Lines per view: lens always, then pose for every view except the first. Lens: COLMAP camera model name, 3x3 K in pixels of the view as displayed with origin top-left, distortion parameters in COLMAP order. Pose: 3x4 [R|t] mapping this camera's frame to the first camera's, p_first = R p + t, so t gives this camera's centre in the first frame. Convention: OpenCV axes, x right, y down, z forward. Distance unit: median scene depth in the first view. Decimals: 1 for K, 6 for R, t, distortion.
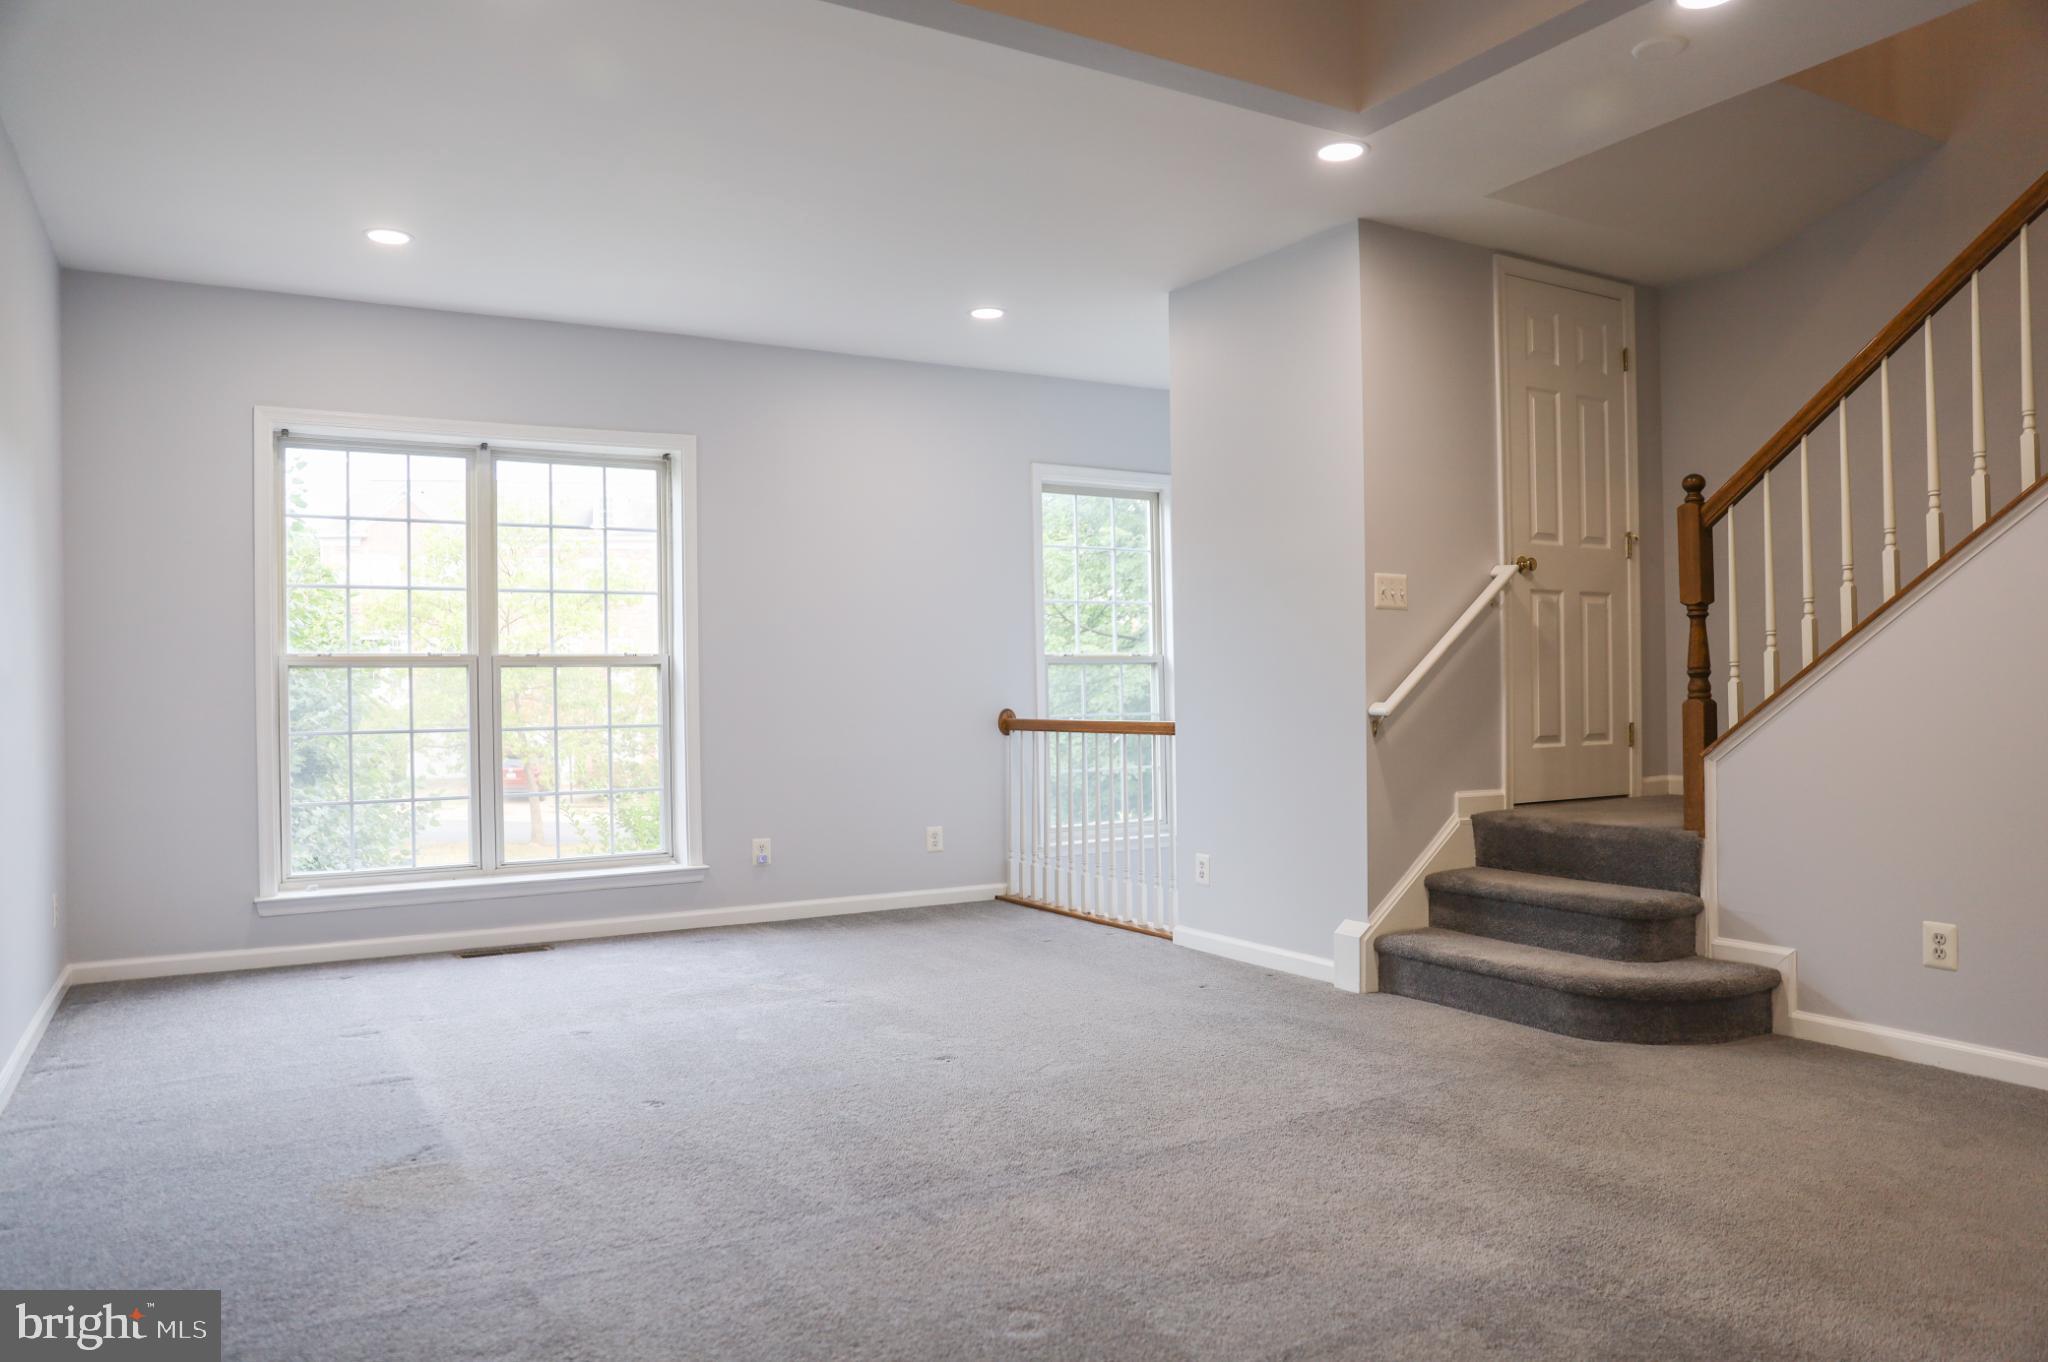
lens RADIAL K [[1459.9, 0, 1027.7], [0, 1459.9, 672.0], [0, 0, 1]] dist [-0.073996, 0.052623]
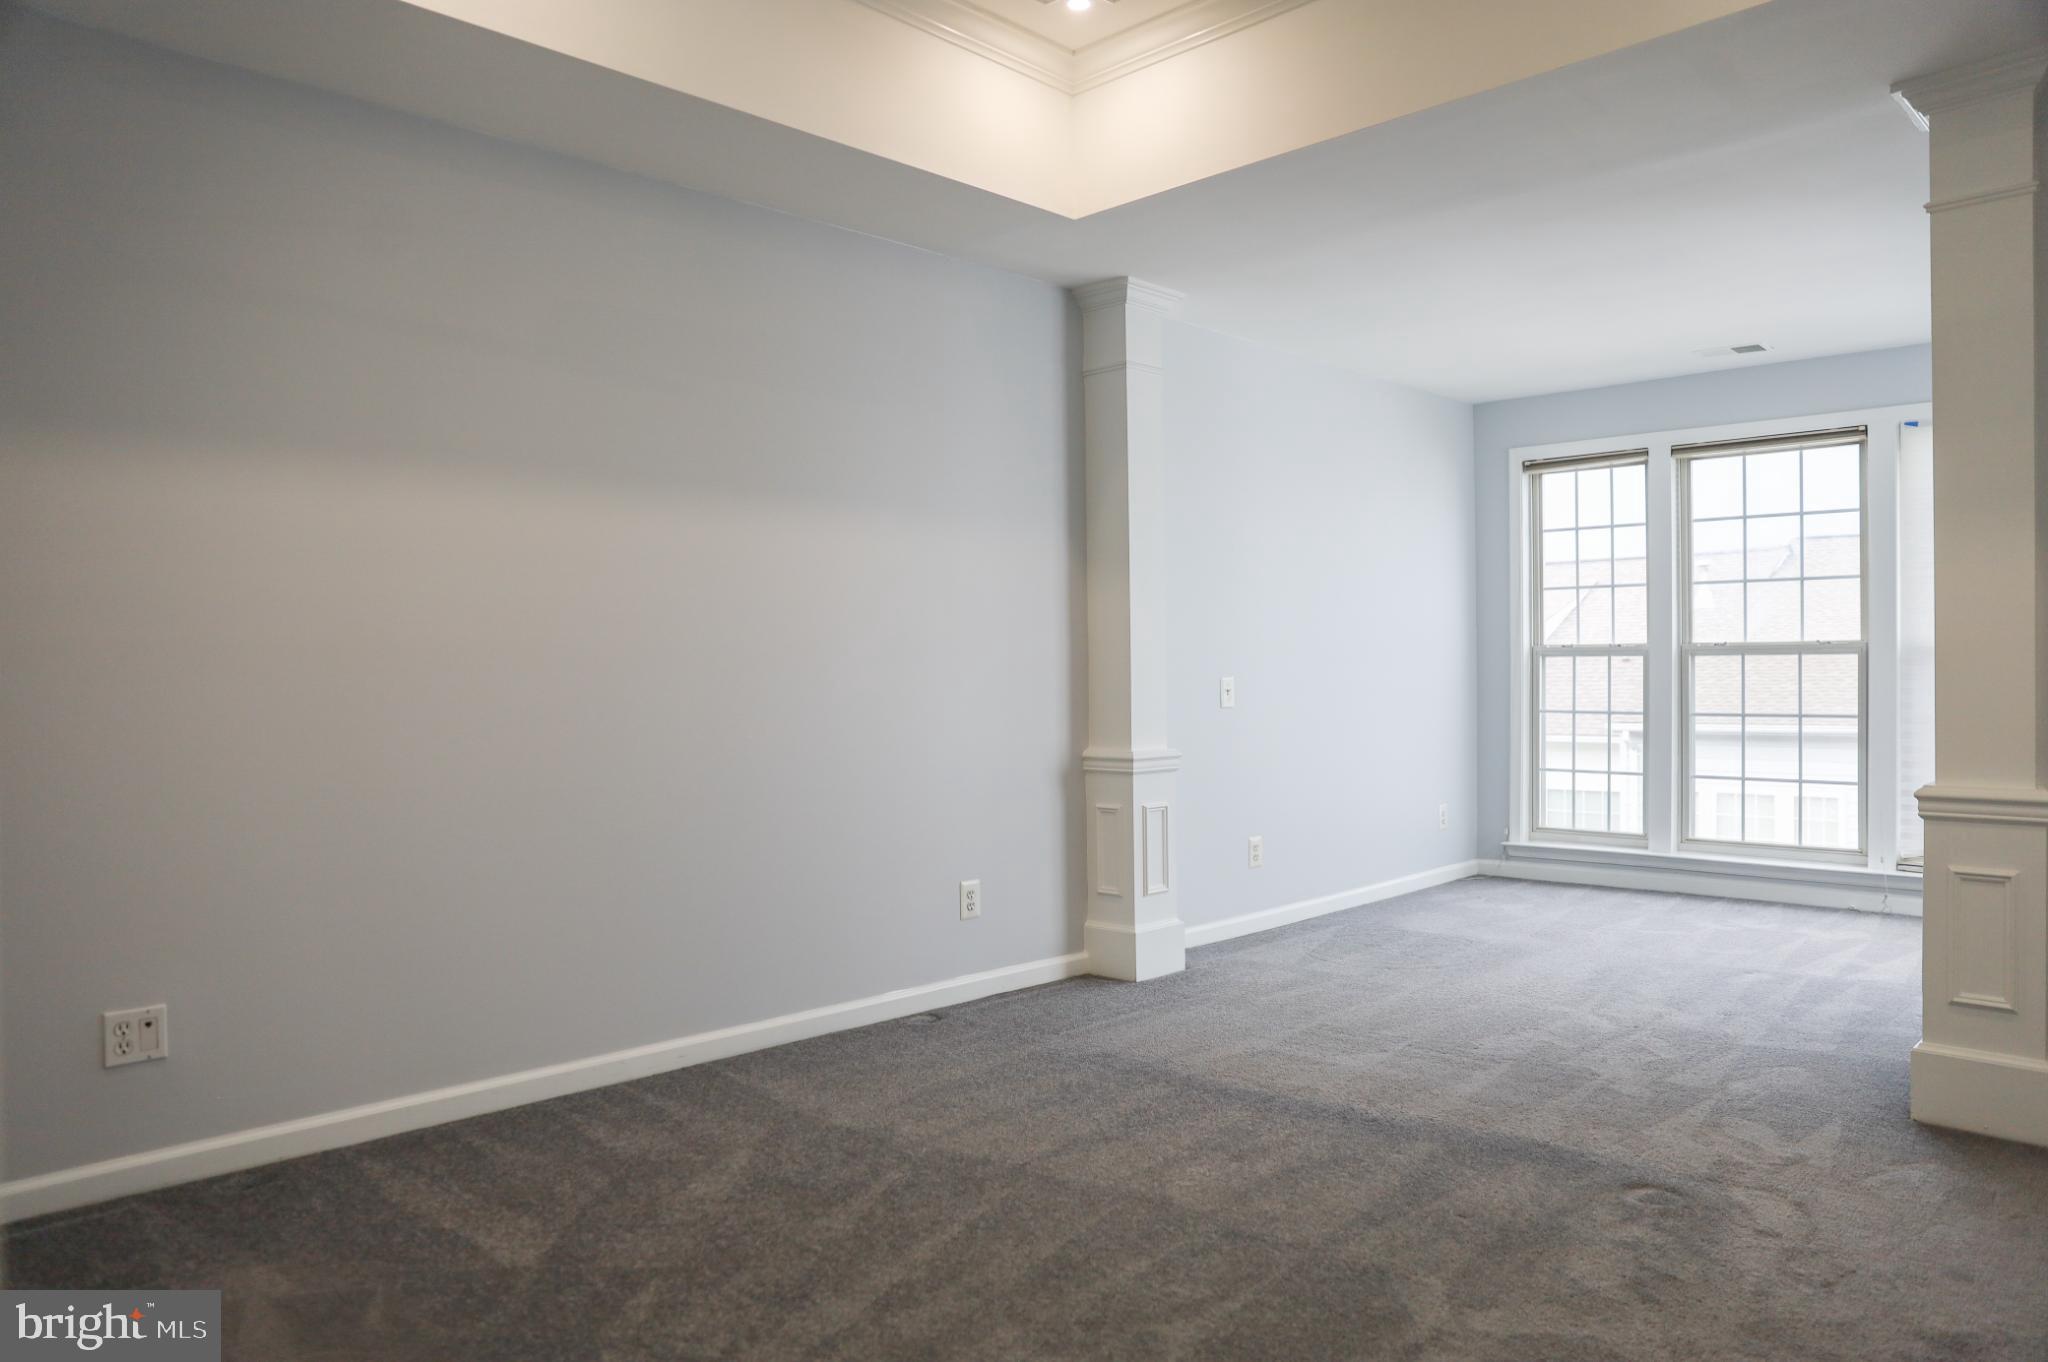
lens RADIAL K [[1459.9, 0, 1031.2], [0, 1459.9, 688.0], [0, 0, 1]] dist [-0.073996, 0.052623]
pose [[0.290805, 0.014978, -0.956665, 0.577327], [0.006478, 0.999824, 0.017622, -0.001082], [0.956760, -0.011322, 0.290657, 0.251383]]
